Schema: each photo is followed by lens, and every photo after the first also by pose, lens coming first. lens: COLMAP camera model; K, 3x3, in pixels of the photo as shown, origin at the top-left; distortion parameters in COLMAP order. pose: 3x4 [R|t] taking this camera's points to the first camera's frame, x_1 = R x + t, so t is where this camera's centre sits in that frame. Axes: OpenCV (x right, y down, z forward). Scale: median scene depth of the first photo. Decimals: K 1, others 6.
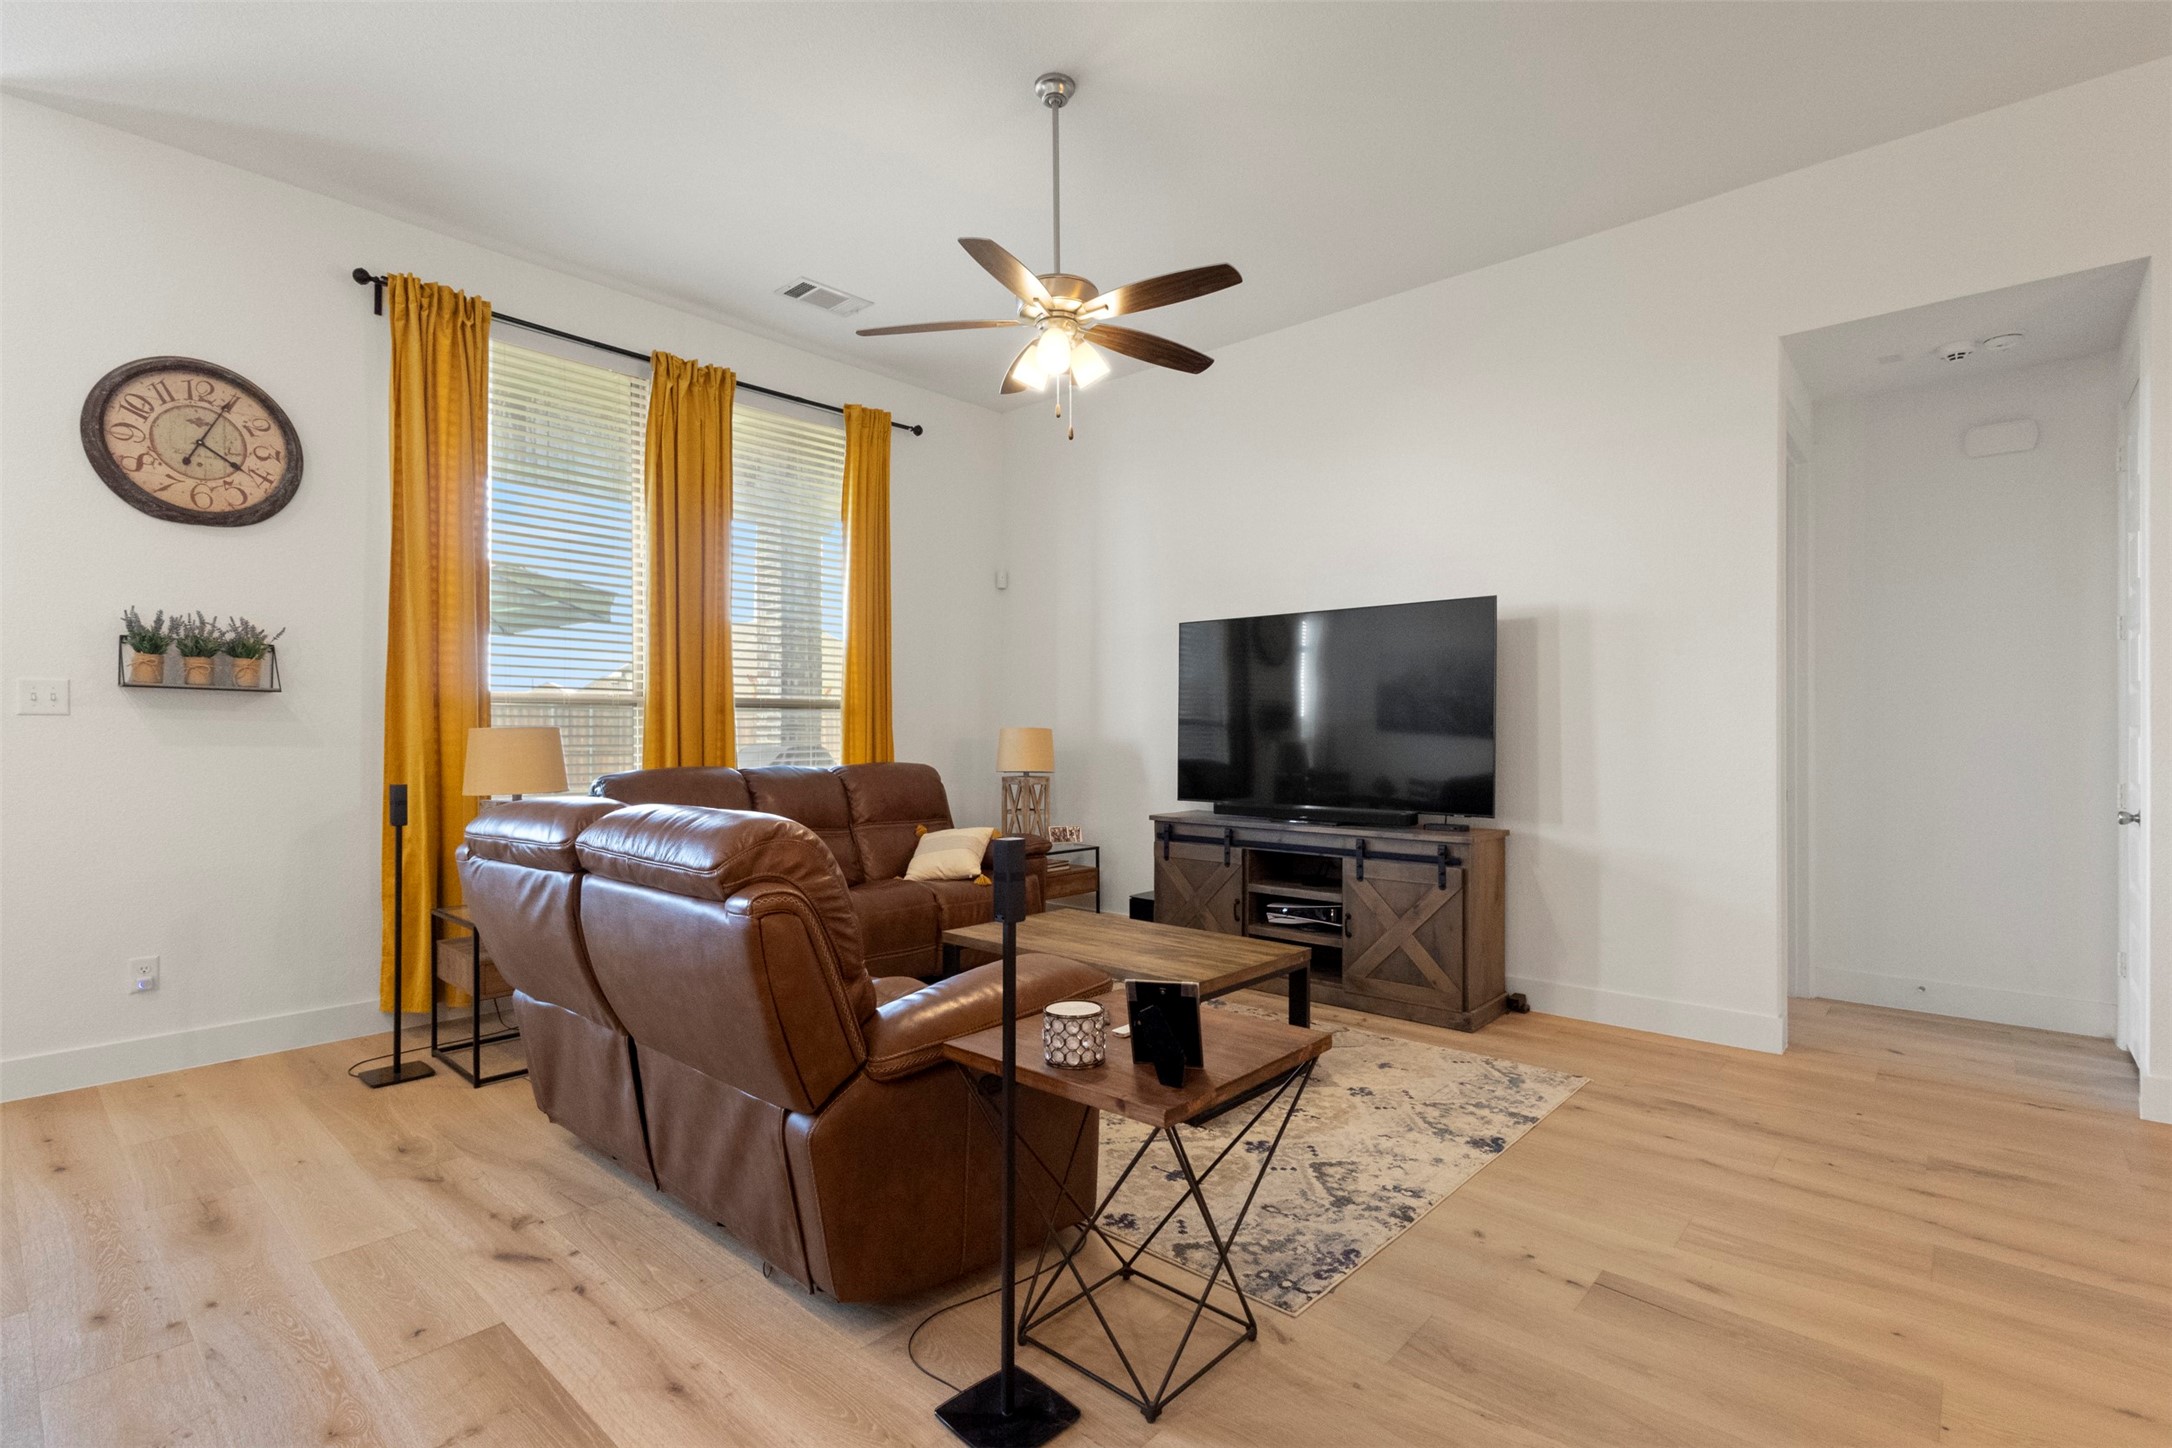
lens RADIAL K [[1007.3, 0, 1092.5], [0, 1007.3, 726.8], [0, 0, 1]] dist [-0.000616, -0.000505]
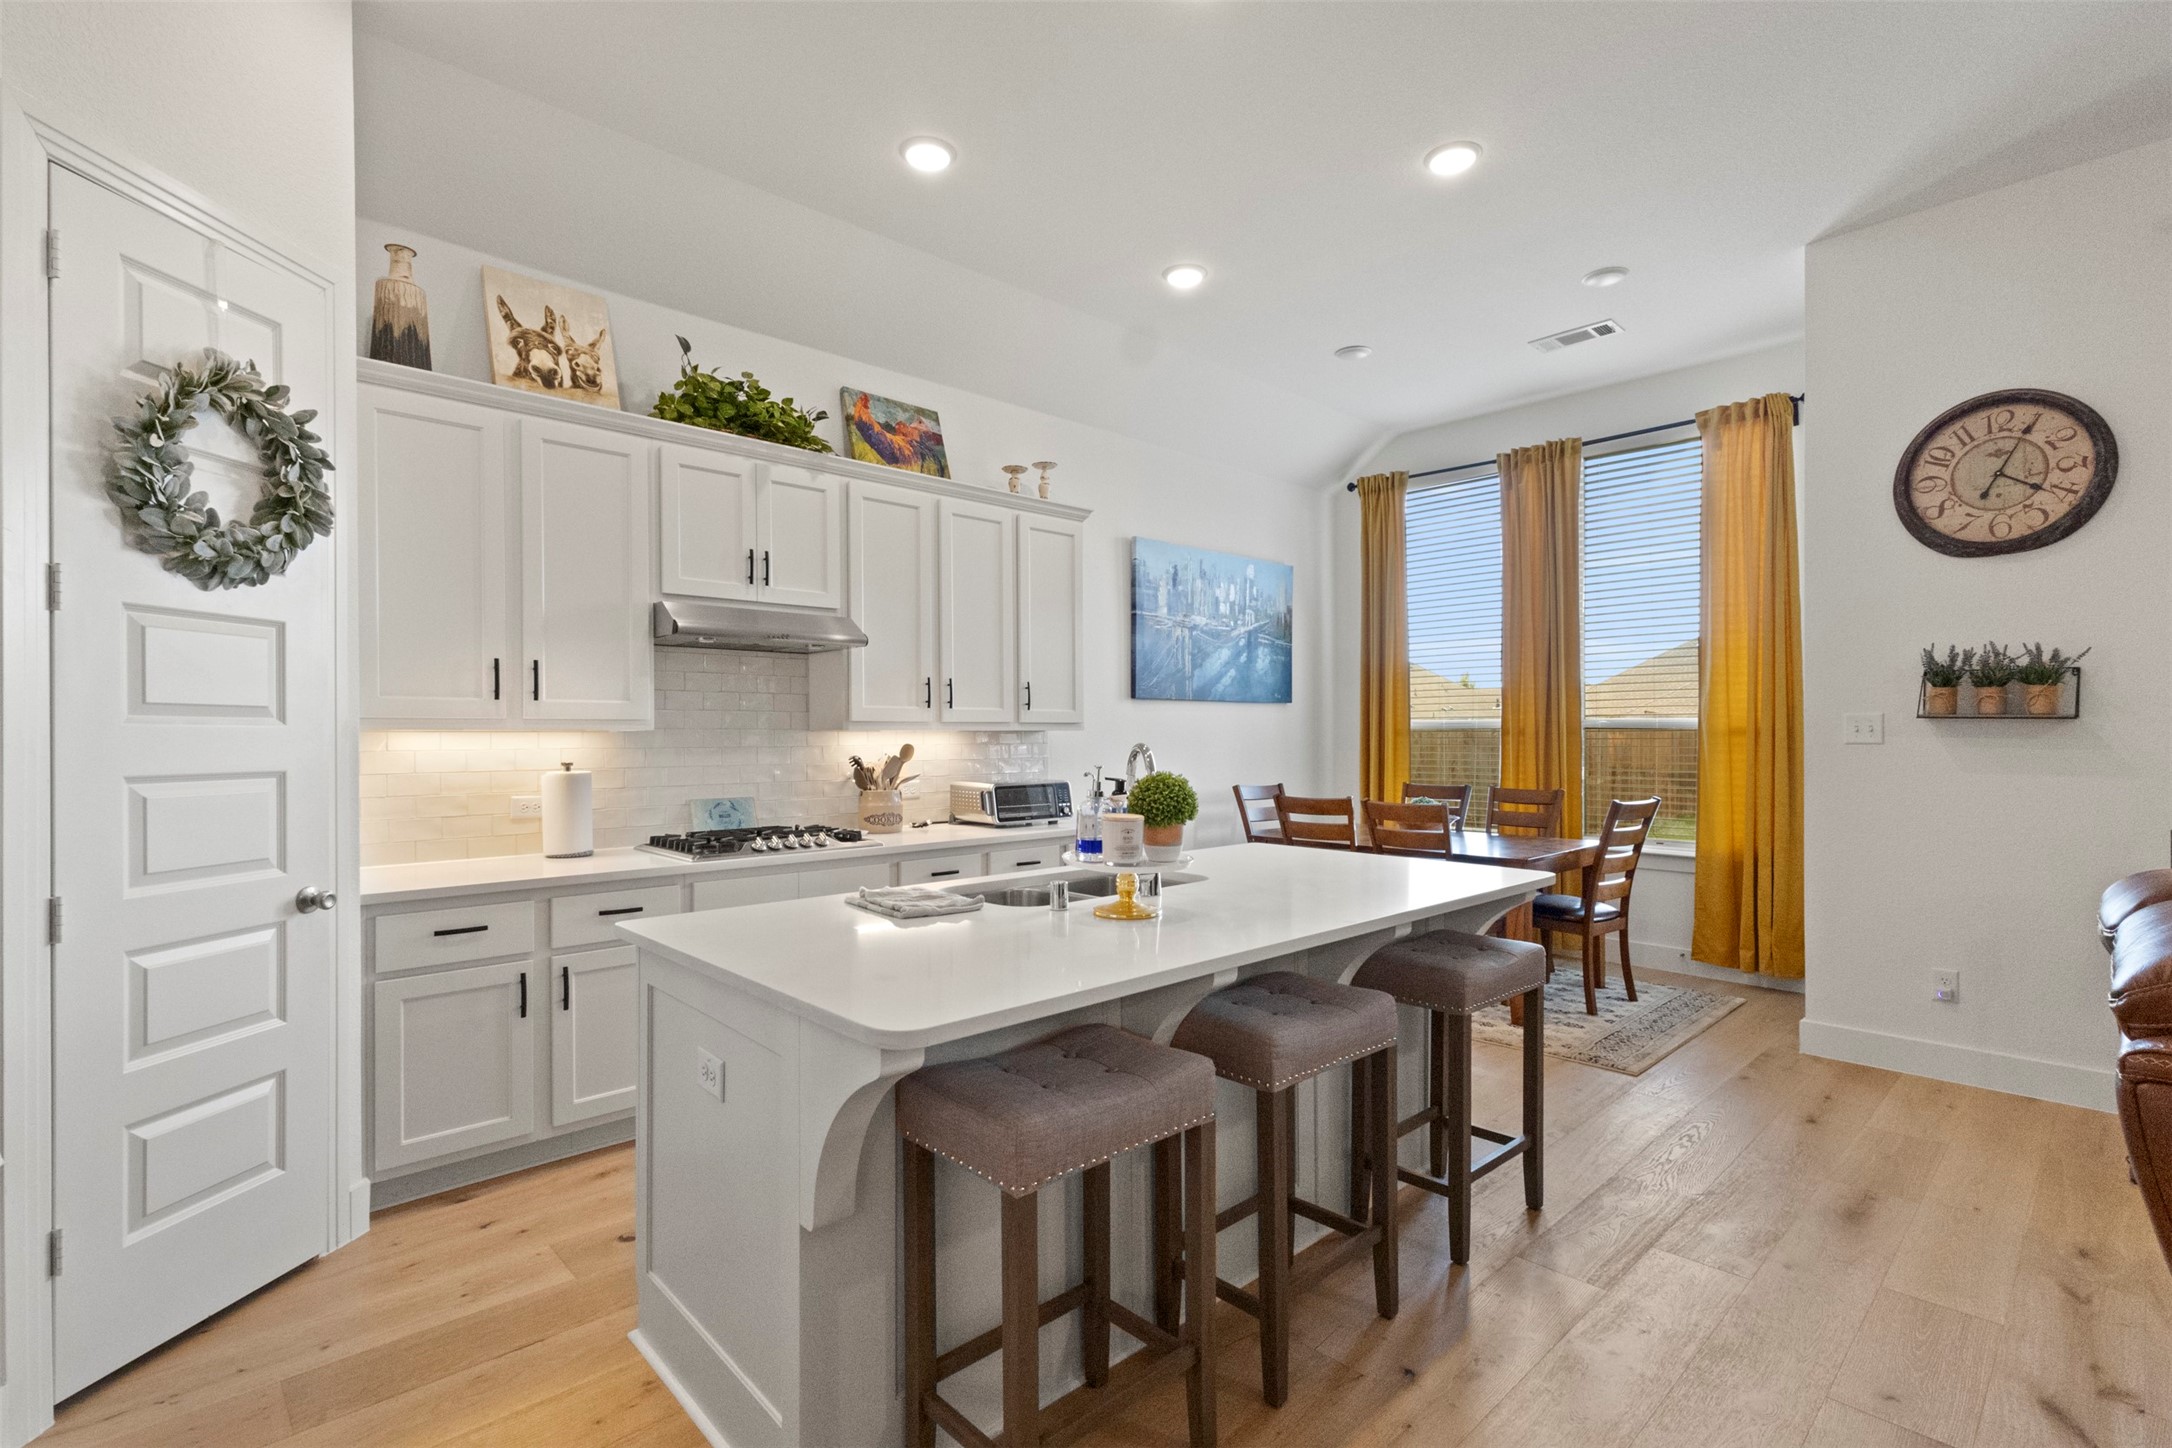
lens RADIAL K [[1007.3, 0, 1092.3], [0, 1007.3, 737.2], [0, 0, 1]] dist [-0.000616, -0.000505]
pose [[-0.090259, -0.004399, -0.995909, 0.203396], [0.003810, 0.999981, -0.004763, -0.016646], [0.995911, -0.004224, -0.090241, 0.187547]]
